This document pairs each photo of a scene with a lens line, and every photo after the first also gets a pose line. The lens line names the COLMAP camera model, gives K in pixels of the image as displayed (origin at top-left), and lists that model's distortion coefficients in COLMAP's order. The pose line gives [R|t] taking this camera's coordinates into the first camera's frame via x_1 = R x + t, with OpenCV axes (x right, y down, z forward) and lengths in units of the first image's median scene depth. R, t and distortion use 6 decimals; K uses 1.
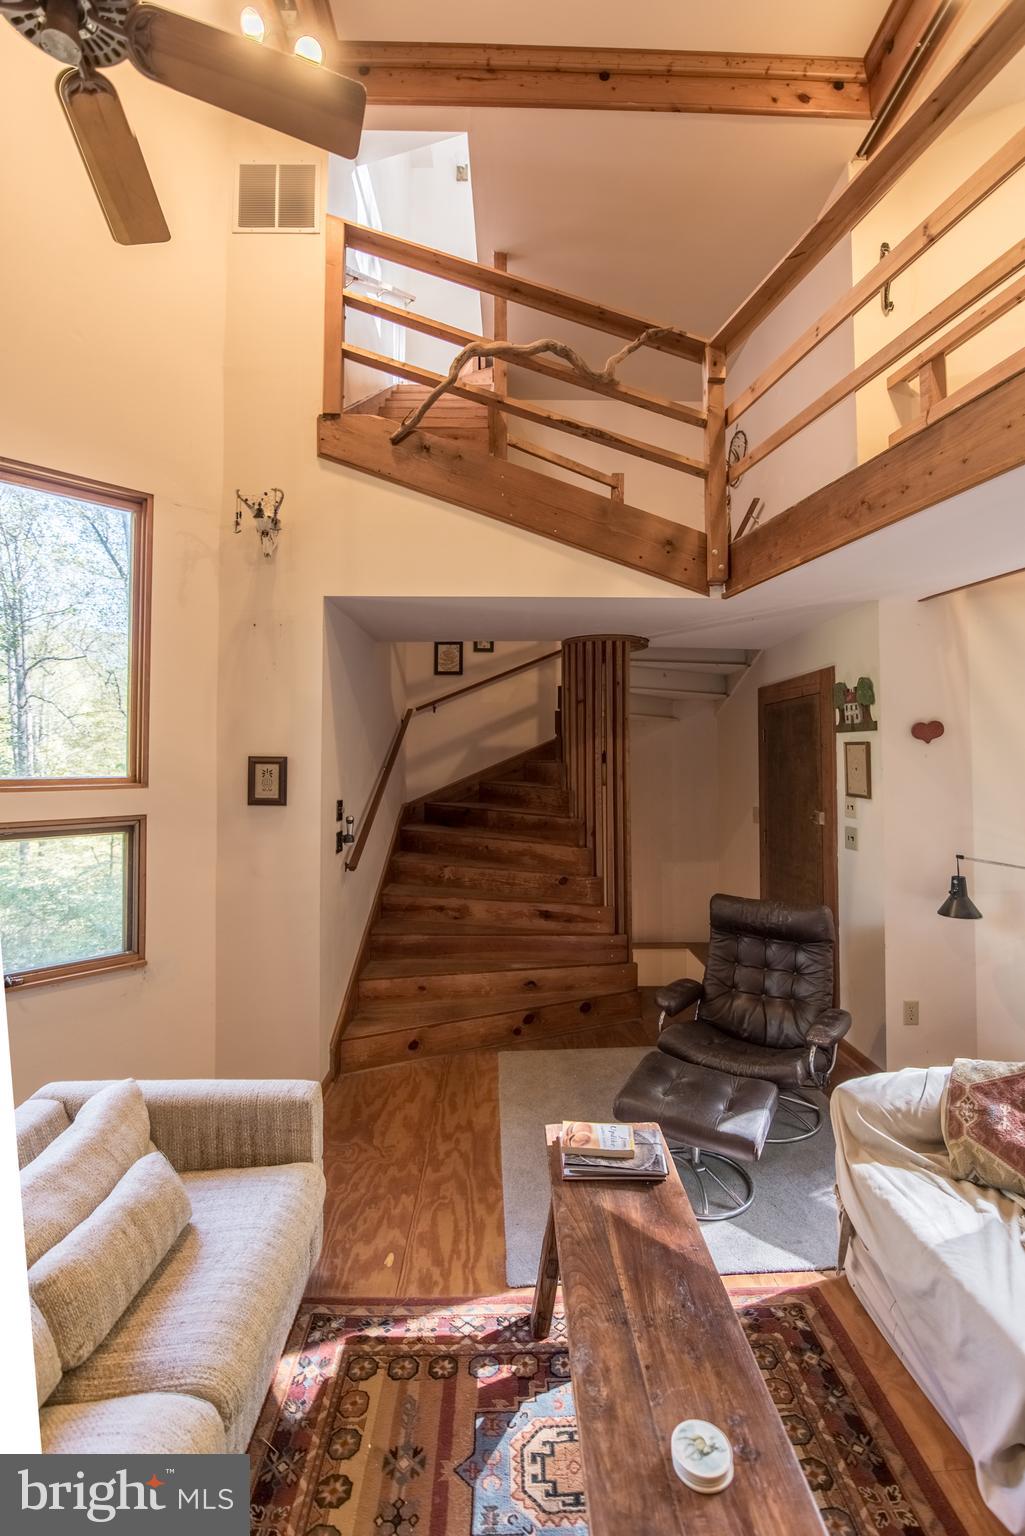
lens RADIAL K [[681.5, 0, 526.5], [0, 681.5, 740.9], [0, 0, 1]] dist [-0.011618, -0.004294]
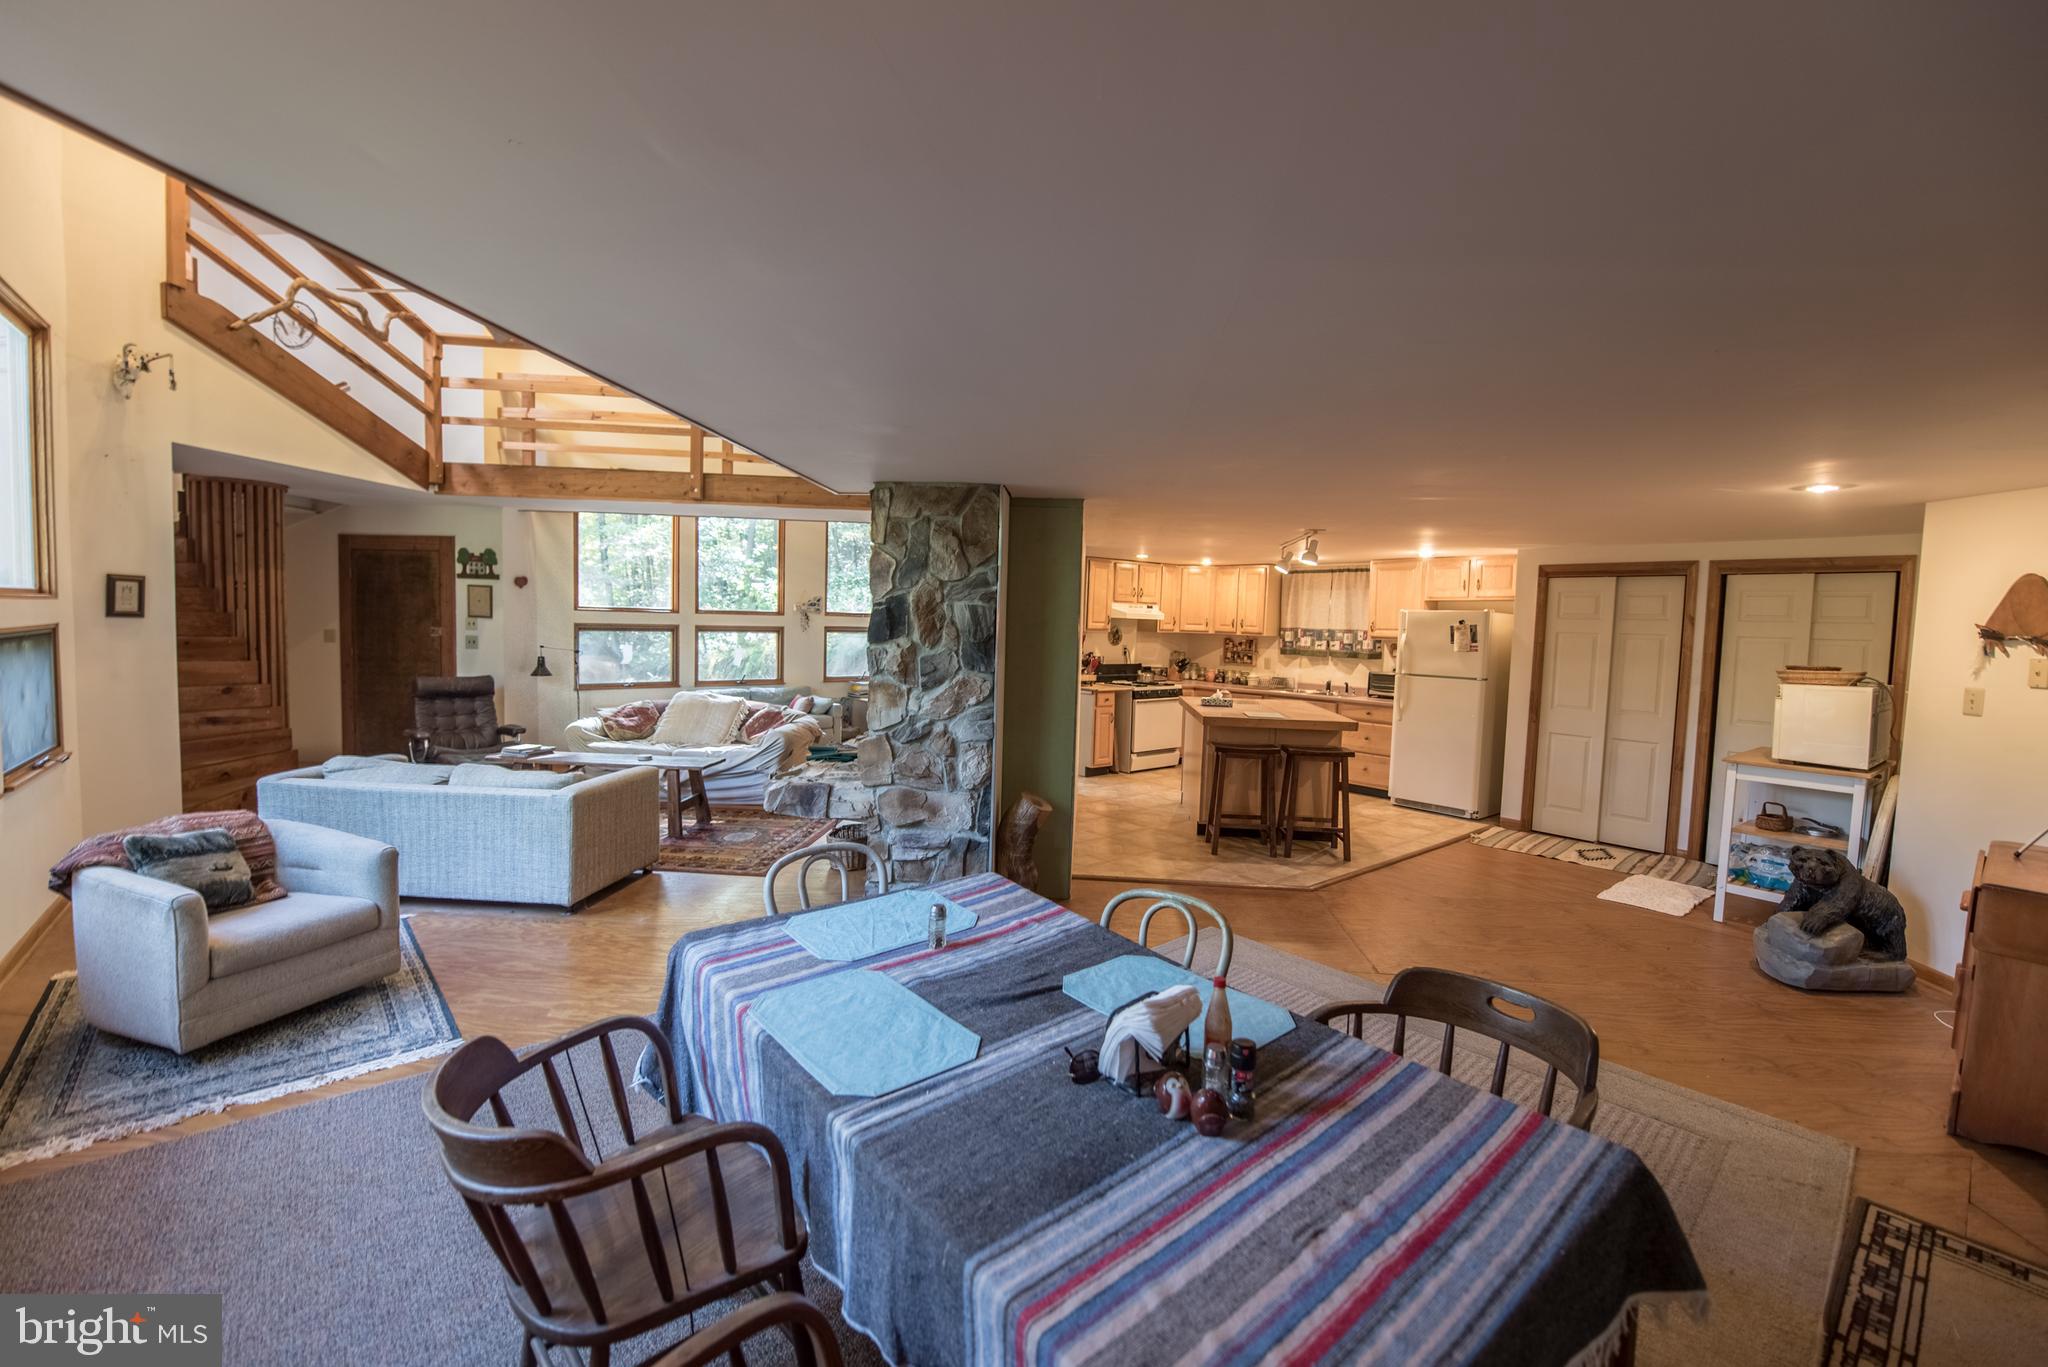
lens RADIAL K [[839.7, 0, 1027.4], [0, 839.7, 675.8], [0, 0, 1]] dist [-0.013710, -0.003610]
pose [[0.110519, -0.055911, 0.992300, -1.559770], [-0.060594, 0.996180, 0.062878, 0.013979], [-0.992025, -0.067077, 0.106709, -0.650988]]
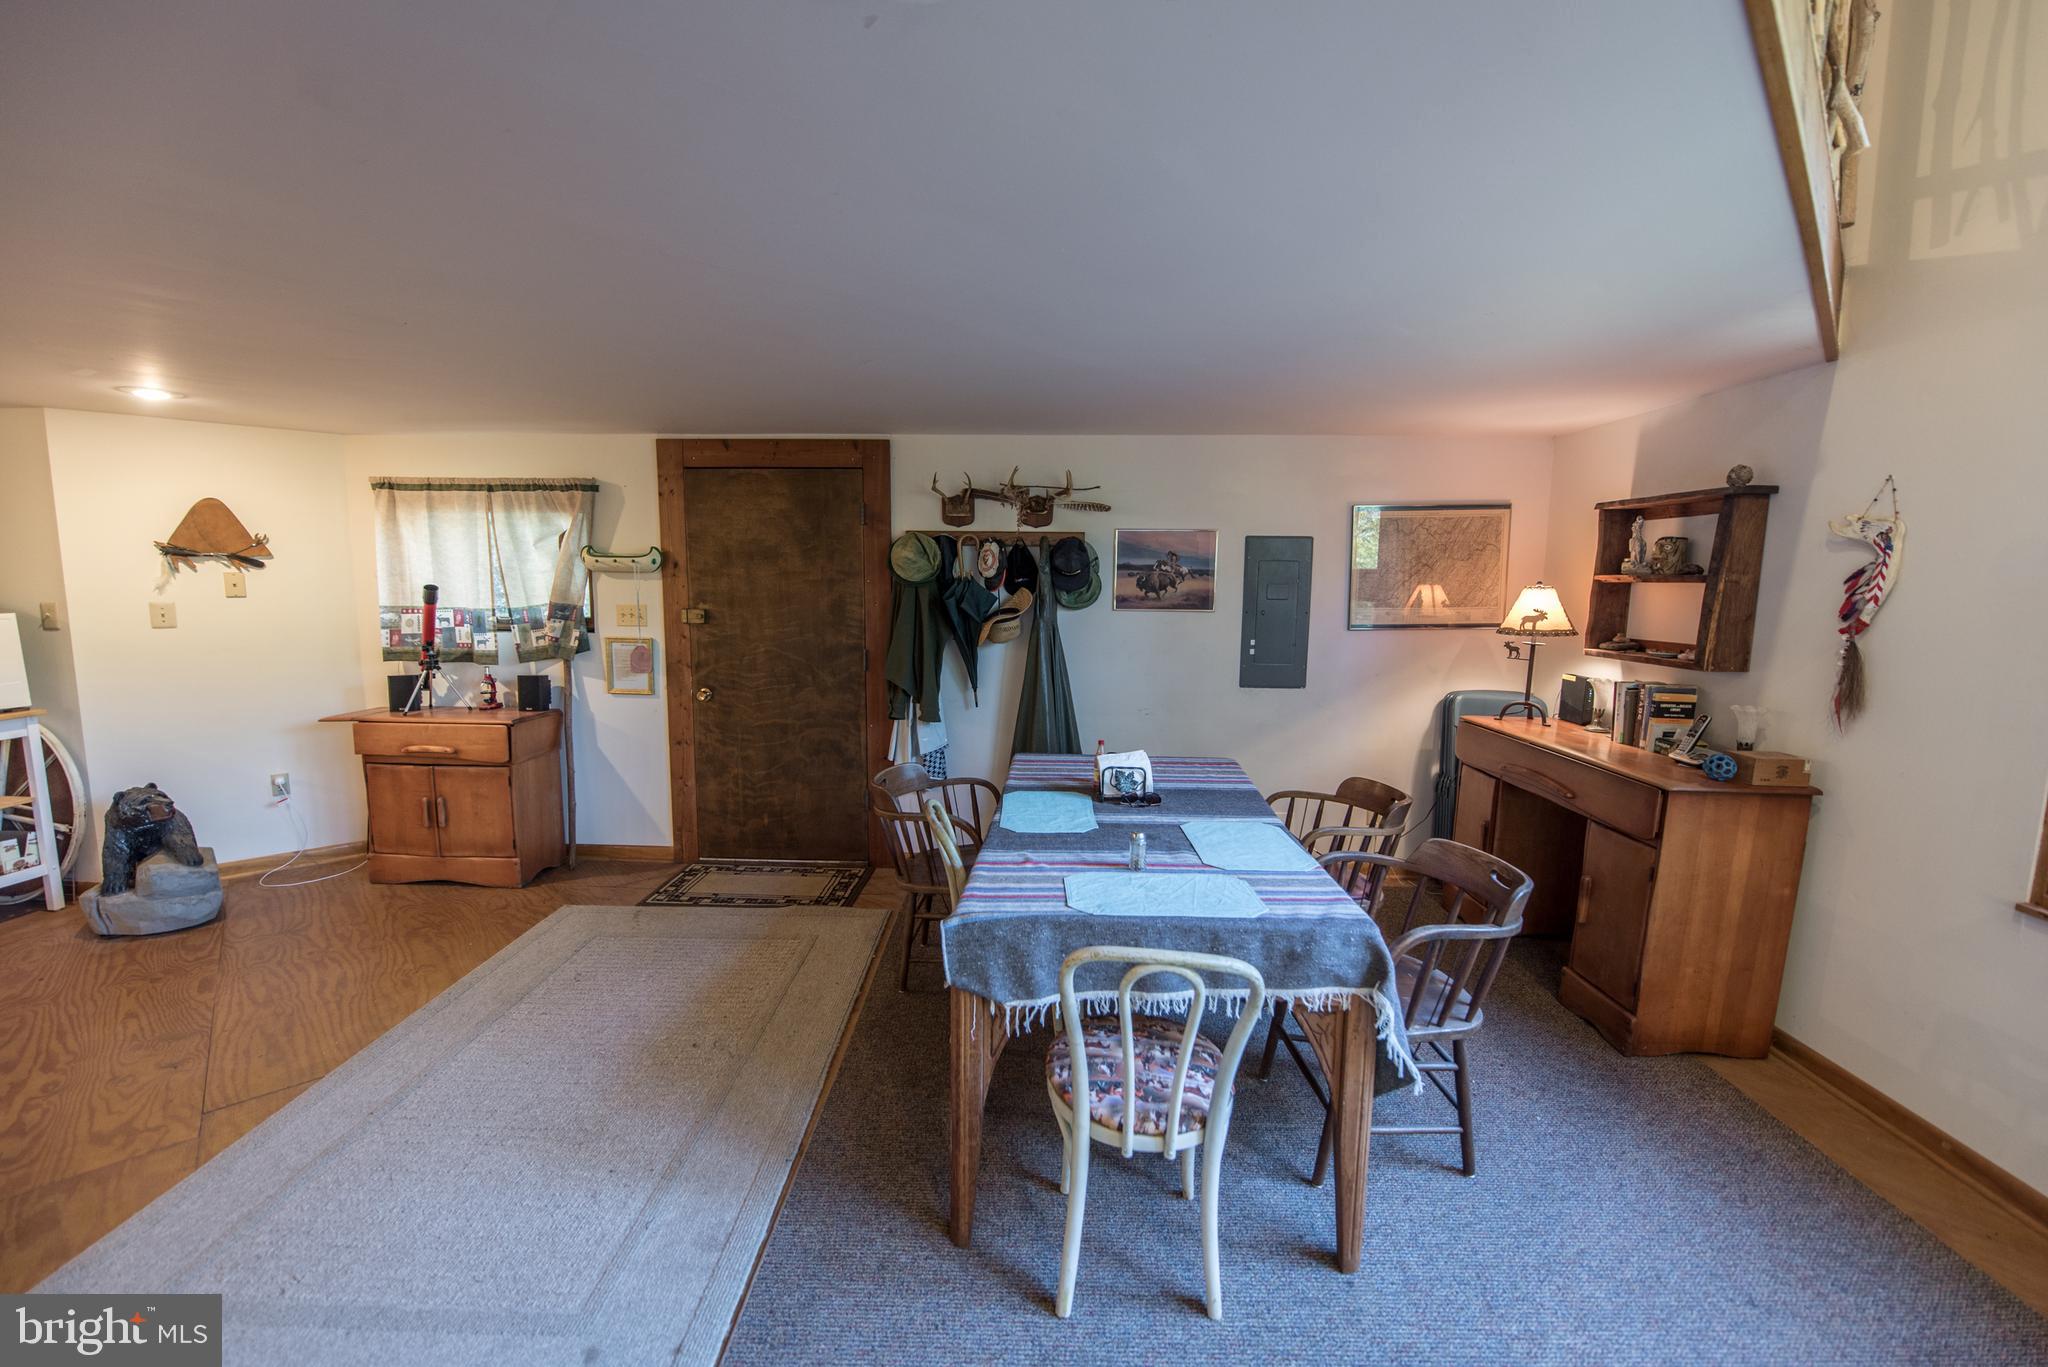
lens RADIAL K [[815.7, 0, 1021.0], [0, 815.7, 679.5], [0, 0, 1]] dist [-0.014069, -0.003088]
pose [[-0.751052, 0.083943, -0.654885, -0.530258], [0.018201, 0.994140, 0.106555, 0.032216], [0.659992, 0.068108, -0.748179, -0.140206]]
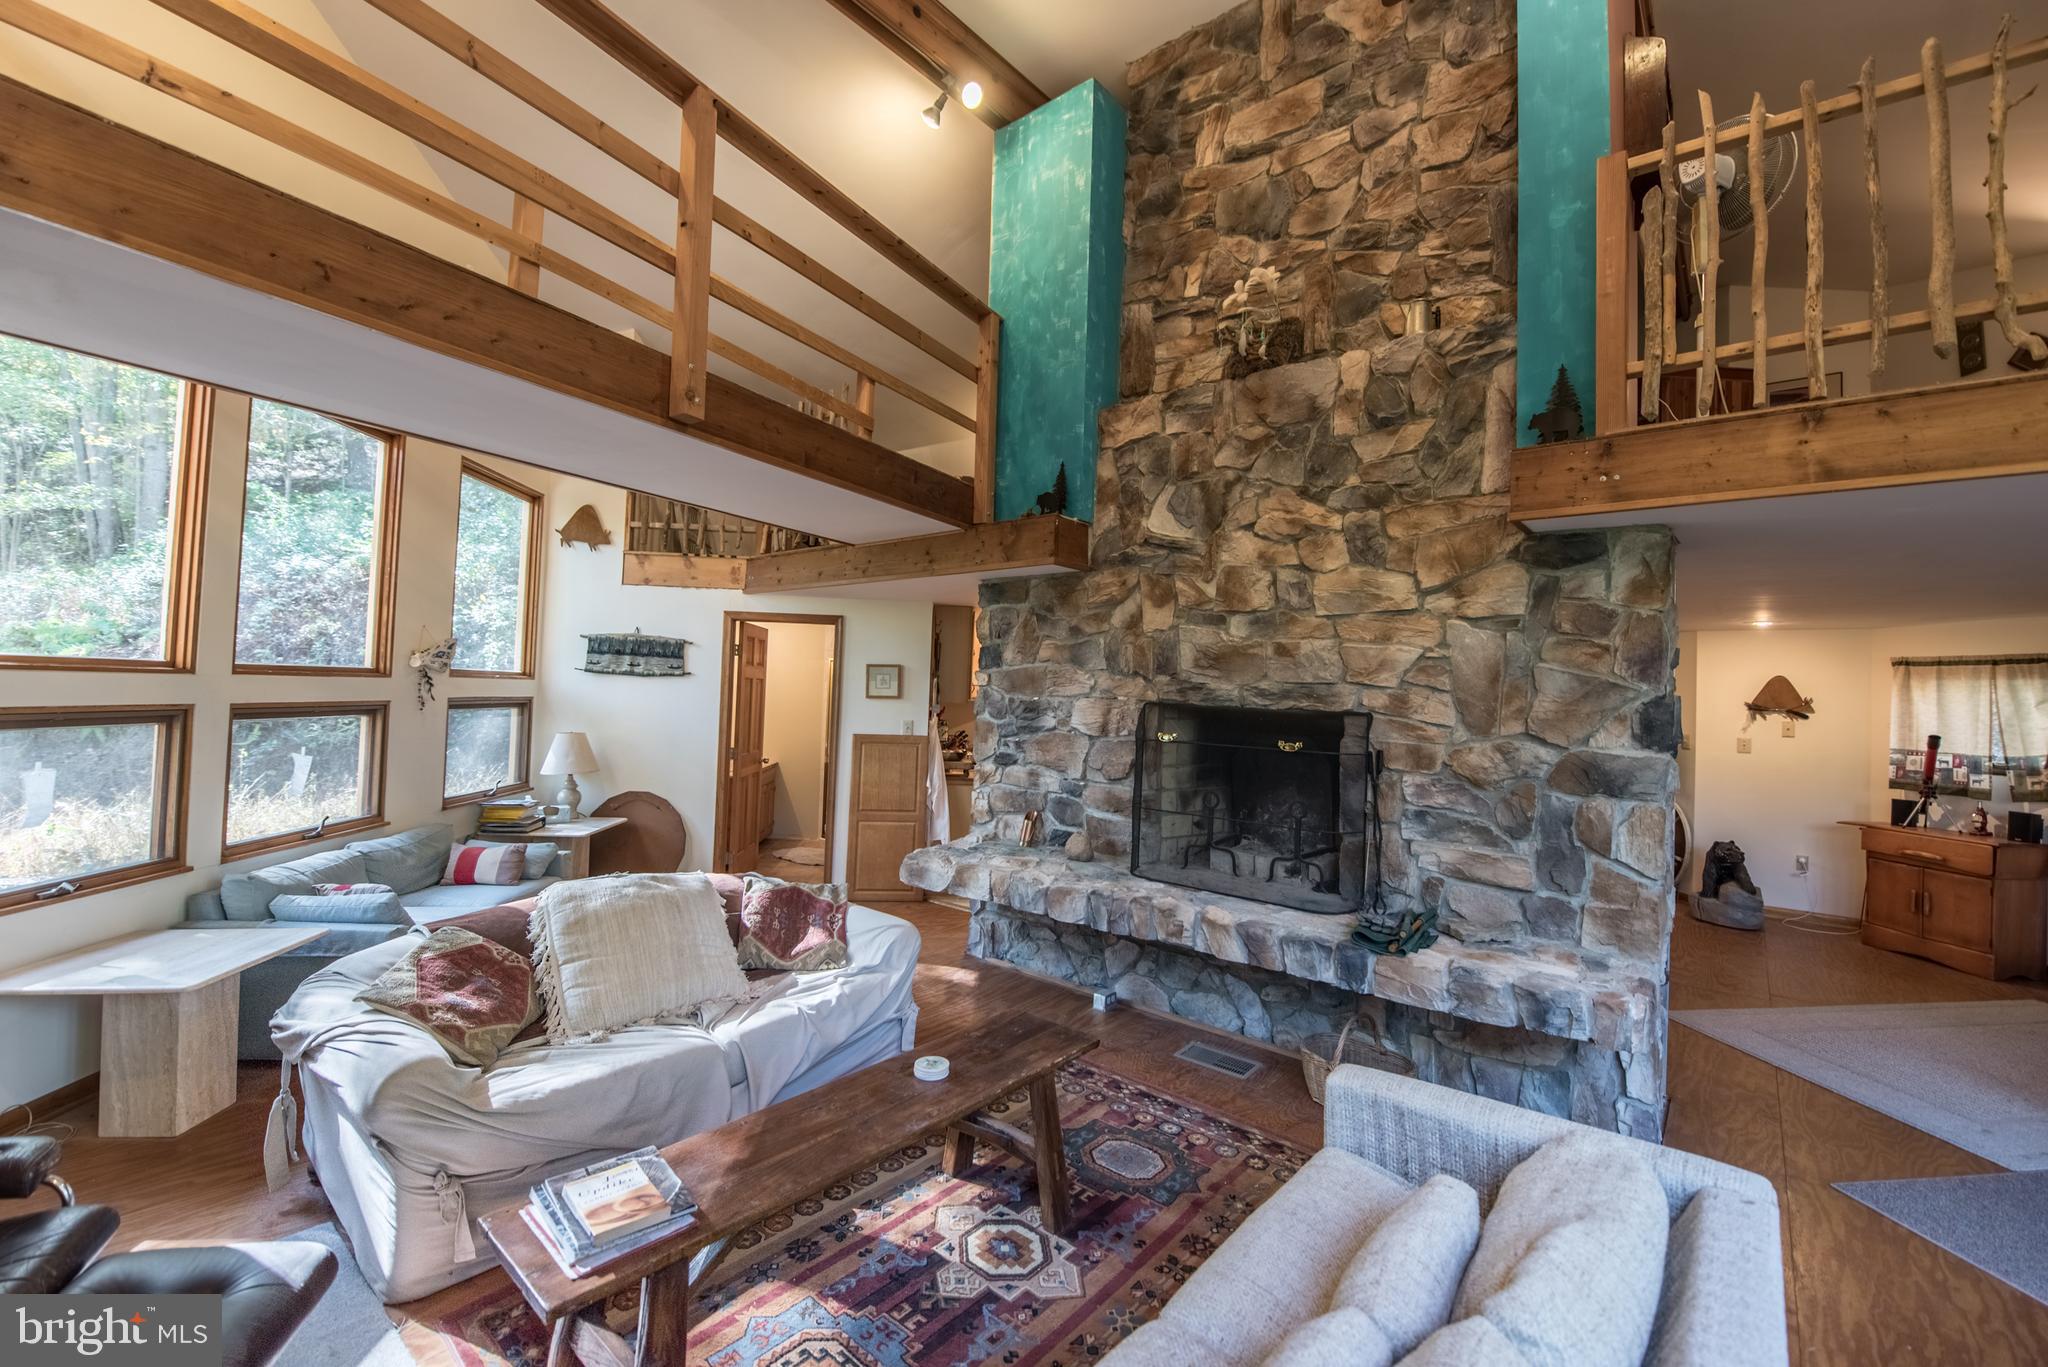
lens RADIAL K [[840.3, 0, 1024.1], [0, 840.3, 665.6], [0, 0, 1]] dist [-0.014482, -0.003215]
pose [[-0.738598, 0.004252, 0.674132, -0.434444], [-0.049624, 0.996924, -0.060658, 0.055419], [-0.672317, -0.078256, -0.736116, 0.801293]]
